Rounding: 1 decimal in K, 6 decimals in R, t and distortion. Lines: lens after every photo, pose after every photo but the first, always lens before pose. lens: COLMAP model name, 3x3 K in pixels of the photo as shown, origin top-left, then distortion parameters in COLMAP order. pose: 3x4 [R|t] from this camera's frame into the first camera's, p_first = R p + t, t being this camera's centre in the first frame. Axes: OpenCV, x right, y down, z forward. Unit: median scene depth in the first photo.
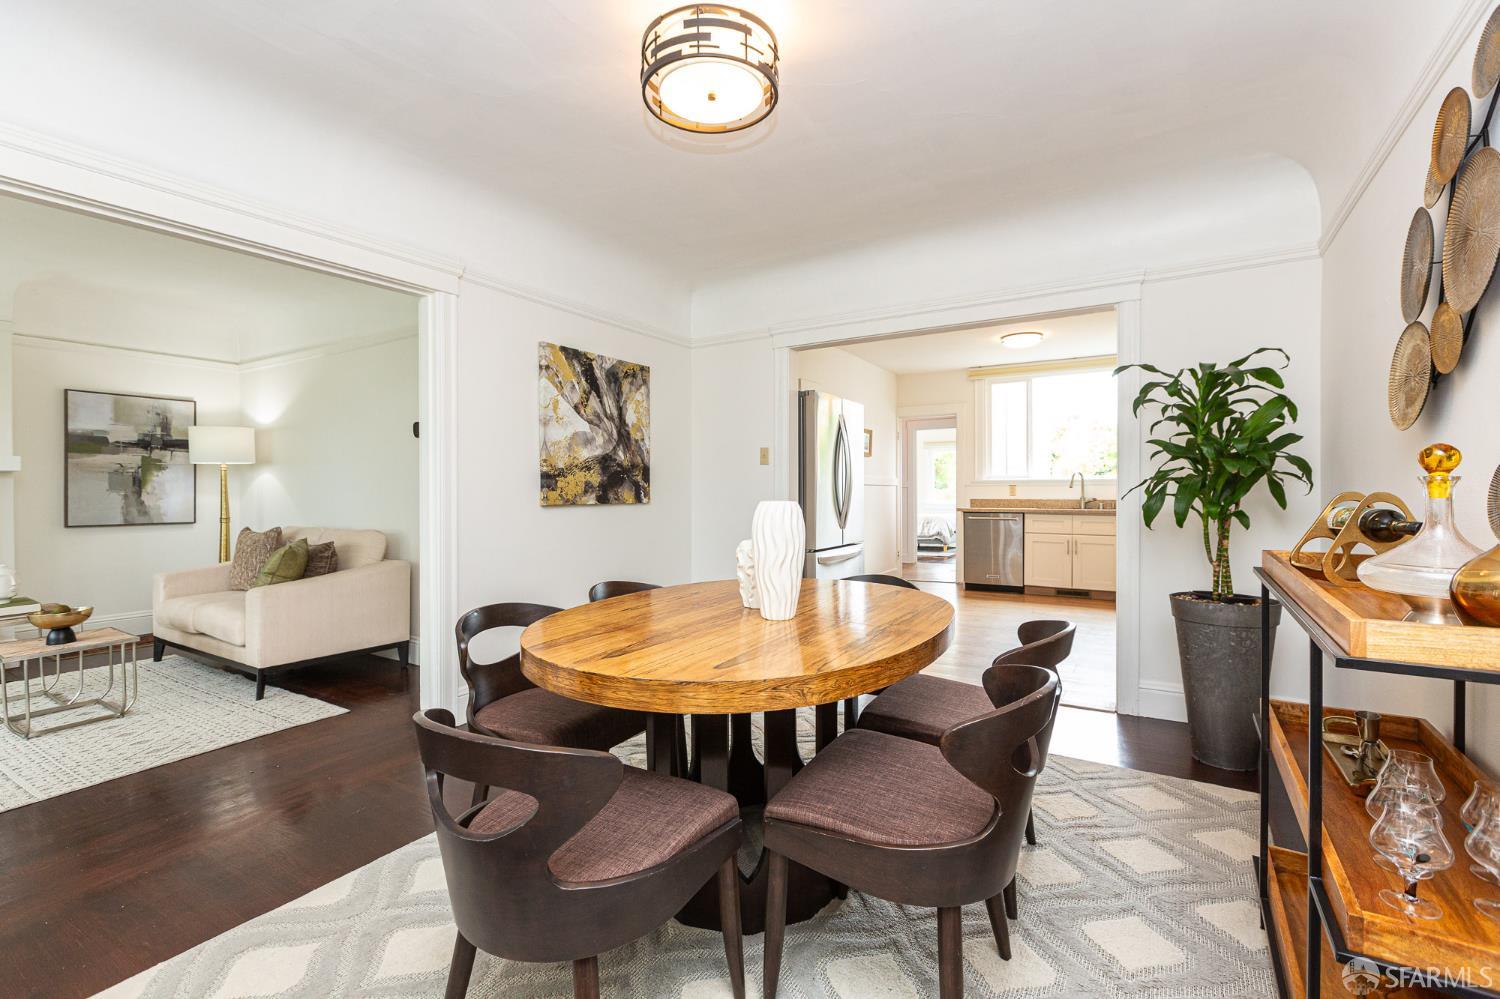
lens RADIAL K [[671.4, 0, 750.8], [0, 671.4, 494.5], [0, 0, 1]] dist [-0.000259, 0.000059]
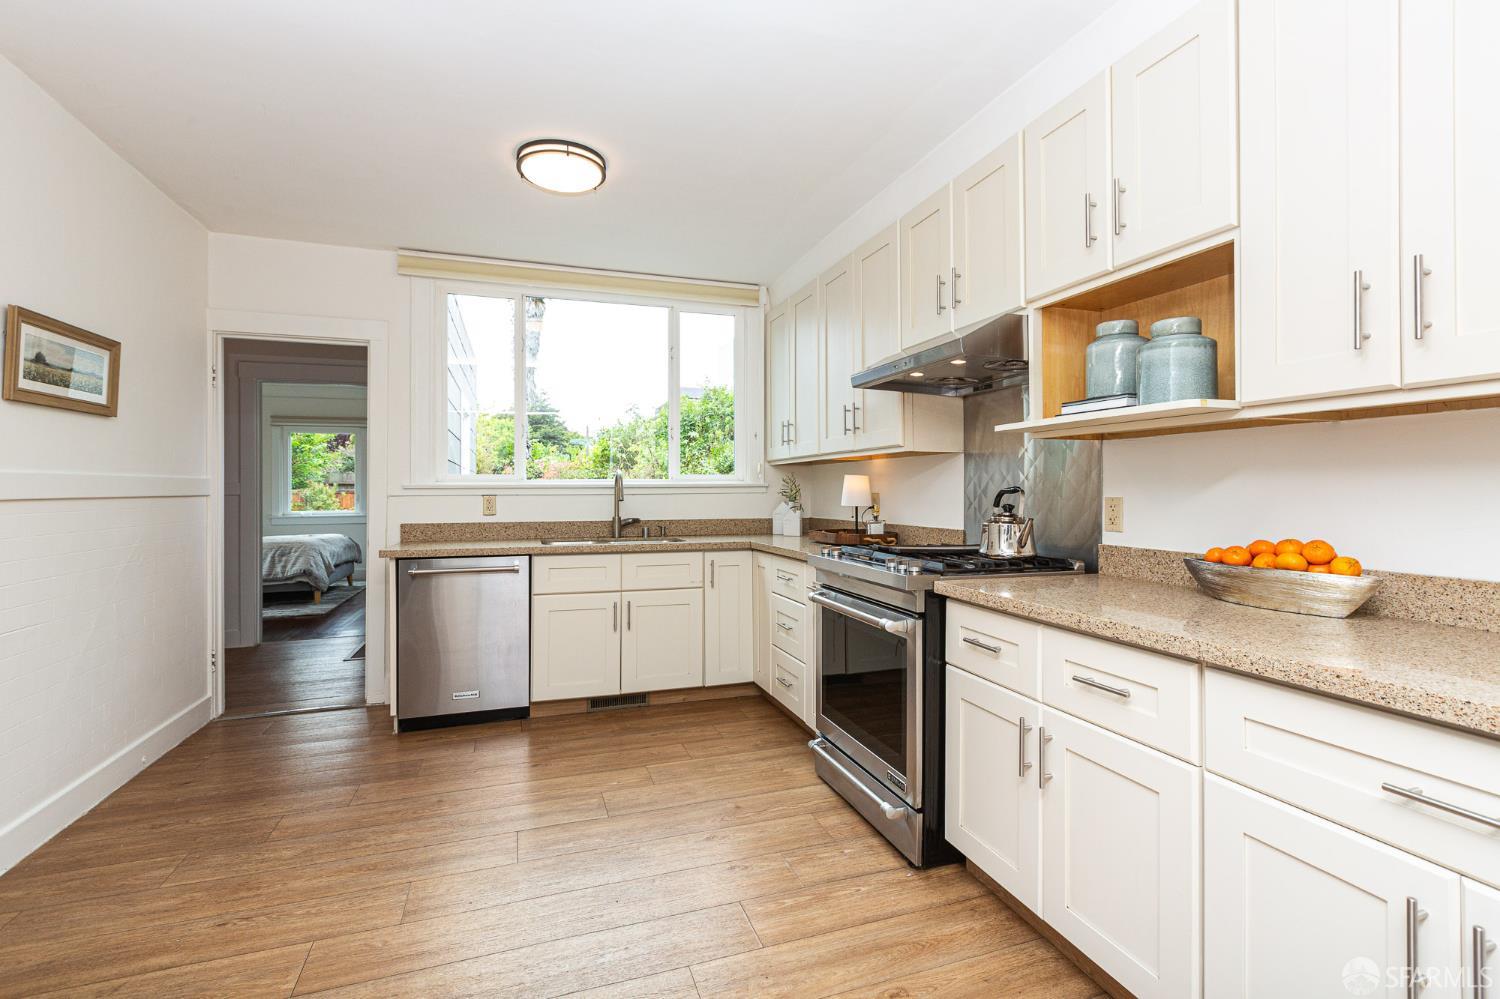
lens RADIAL K [[671.4, 0, 750.8], [0, 671.4, 494.5], [0, 0, 1]] dist [-0.000259, 0.000059]
pose [[0.640502, 0.001972, 0.767954, 0.124963], [0.005112, 0.999964, -0.006831, -0.009956], [-0.767940, 0.008301, 0.640469, 0.522394]]
